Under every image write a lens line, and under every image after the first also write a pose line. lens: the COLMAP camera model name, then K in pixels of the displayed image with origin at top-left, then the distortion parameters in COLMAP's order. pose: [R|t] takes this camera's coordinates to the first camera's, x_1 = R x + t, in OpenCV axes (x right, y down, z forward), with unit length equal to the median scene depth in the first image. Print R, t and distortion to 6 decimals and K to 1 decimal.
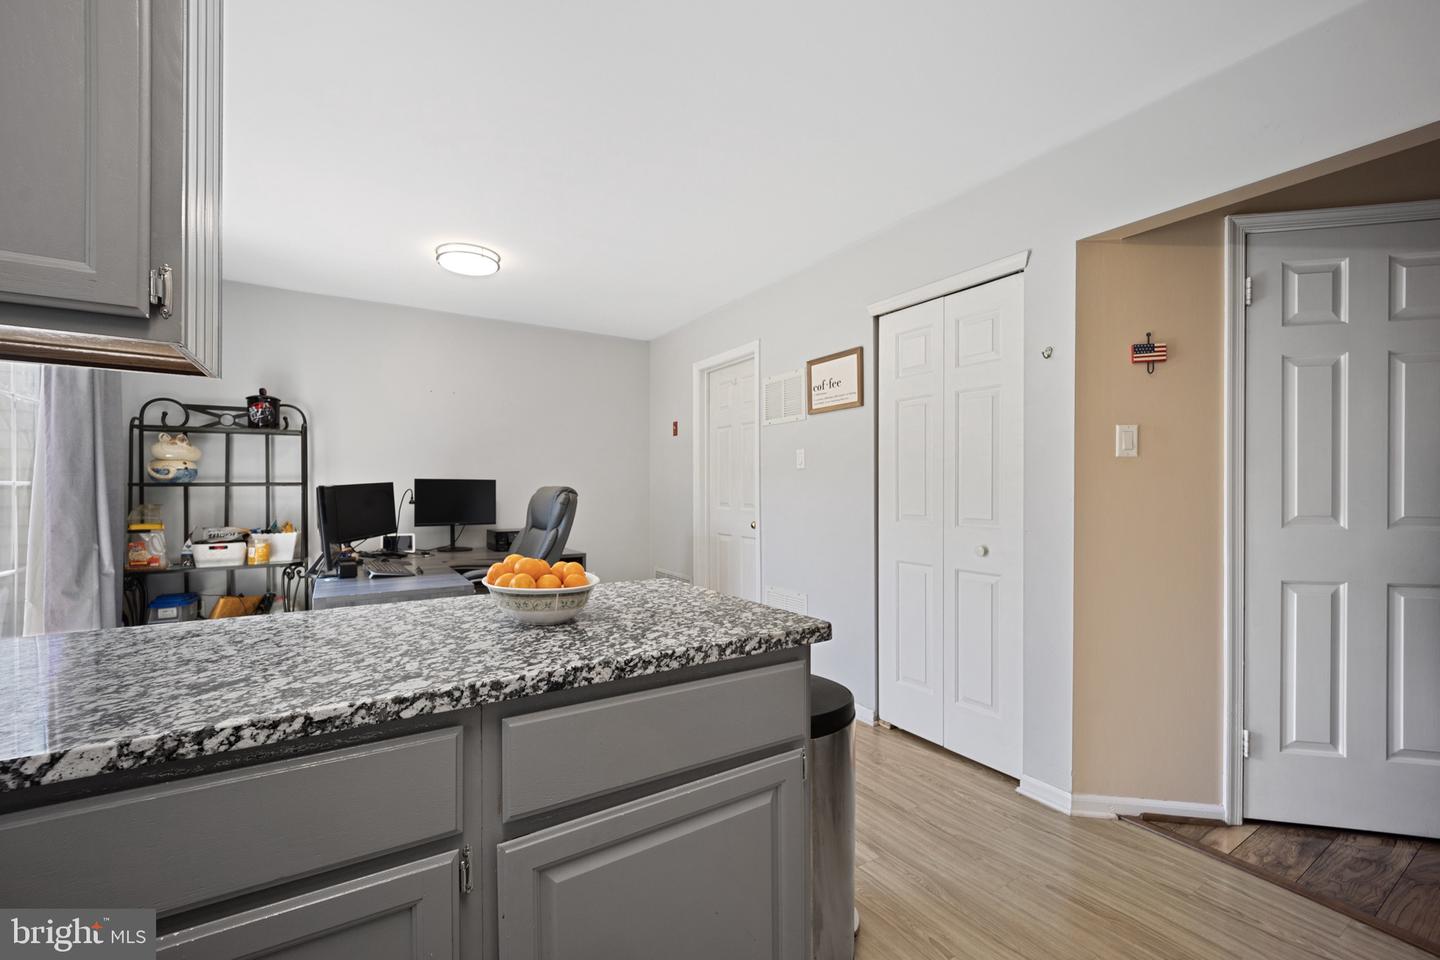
lens RADIAL K [[603.0, 0, 713.5], [0, 603.0, 479.0], [0, 0, 1]] dist [-0.007005, 0.000124]
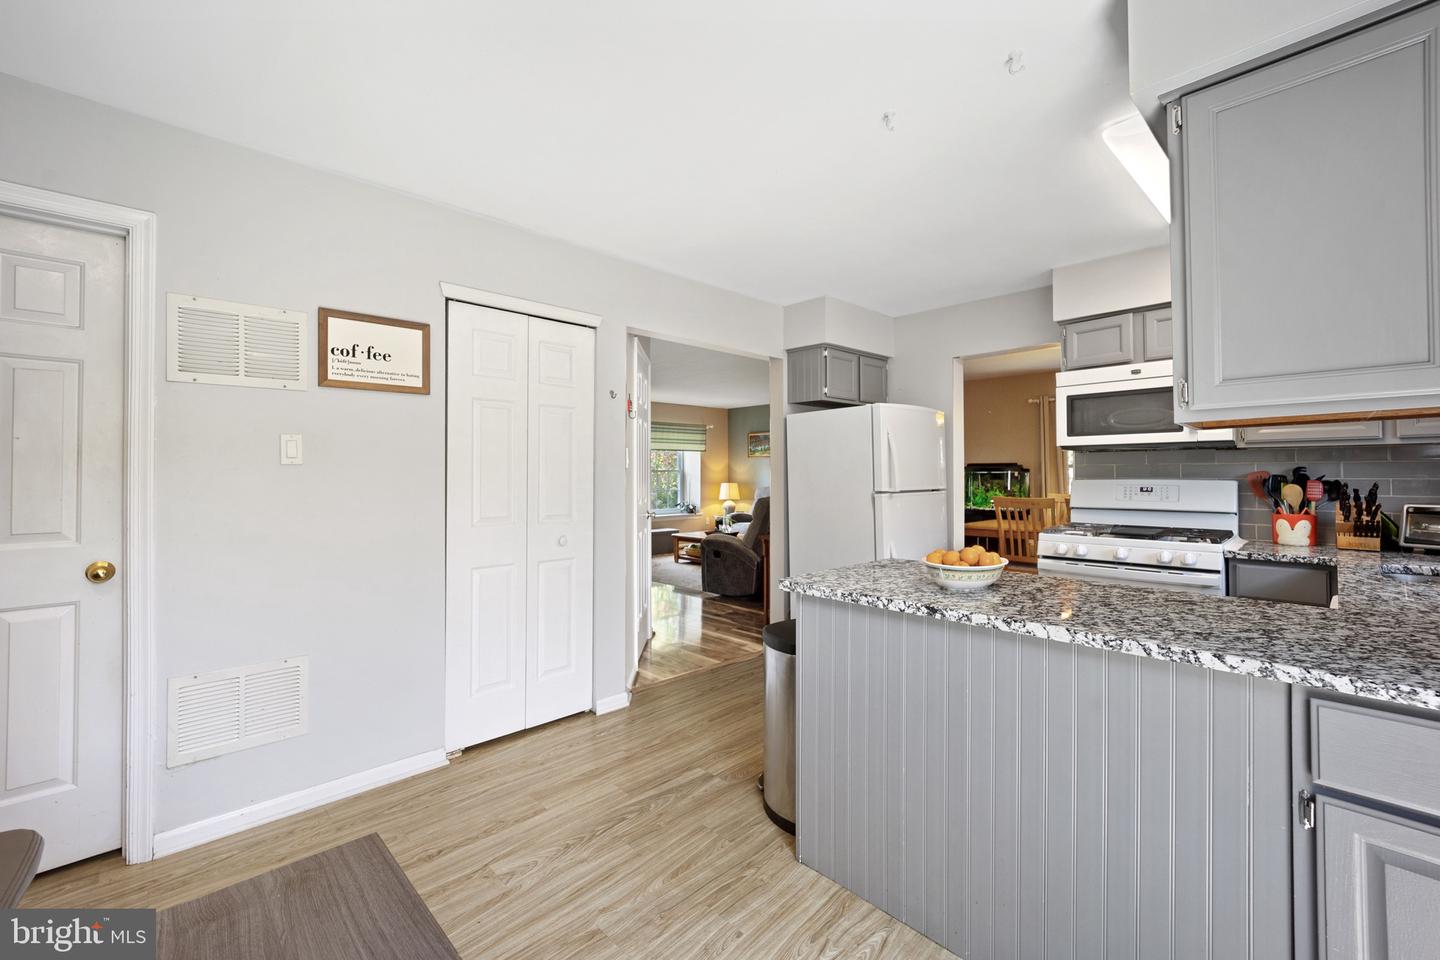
lens RADIAL K [[588.3, 0, 719.2], [0, 588.3, 454.0], [0, 0, 1]] dist [-0.002508, -0.000054]
pose [[-0.205710, 0.032136, 0.978085, -0.654480], [-0.012754, 0.999288, -0.035515, -0.014182], [-0.978530, -0.019780, -0.205154, 0.783420]]
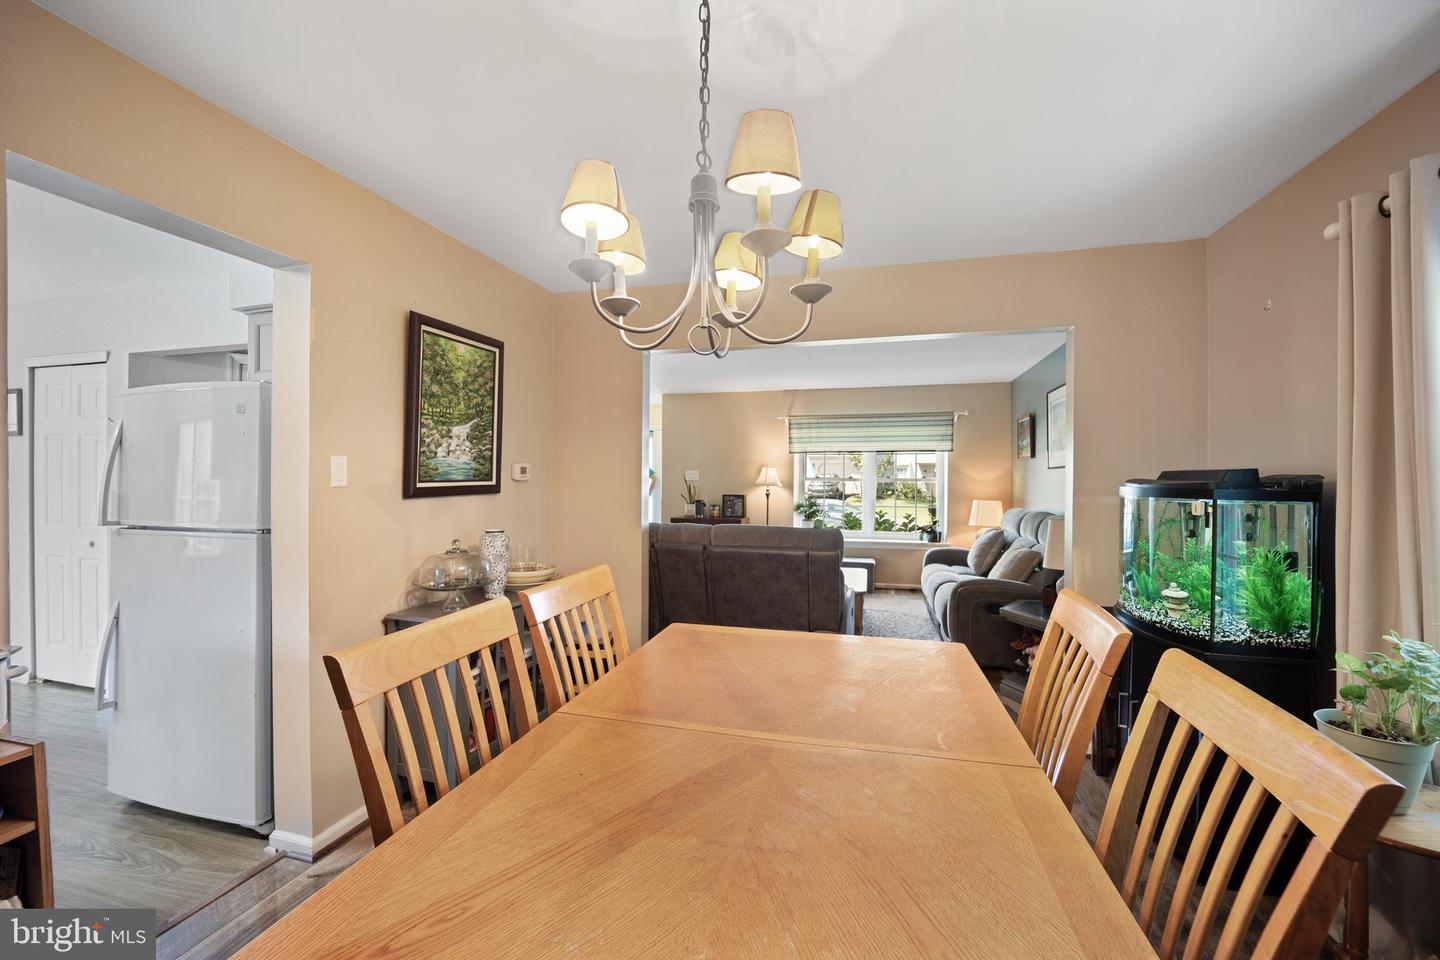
lens RADIAL K [[603.0, 0, 713.5], [0, 603.0, 479.0], [0, 0, 1]] dist [-0.007005, 0.000124]
pose [[0.737634, 0.001303, 0.675200, 0.483830], [-0.009061, 0.999927, 0.007970, -0.054349], [-0.675140, -0.011997, 0.737592, -0.936049]]
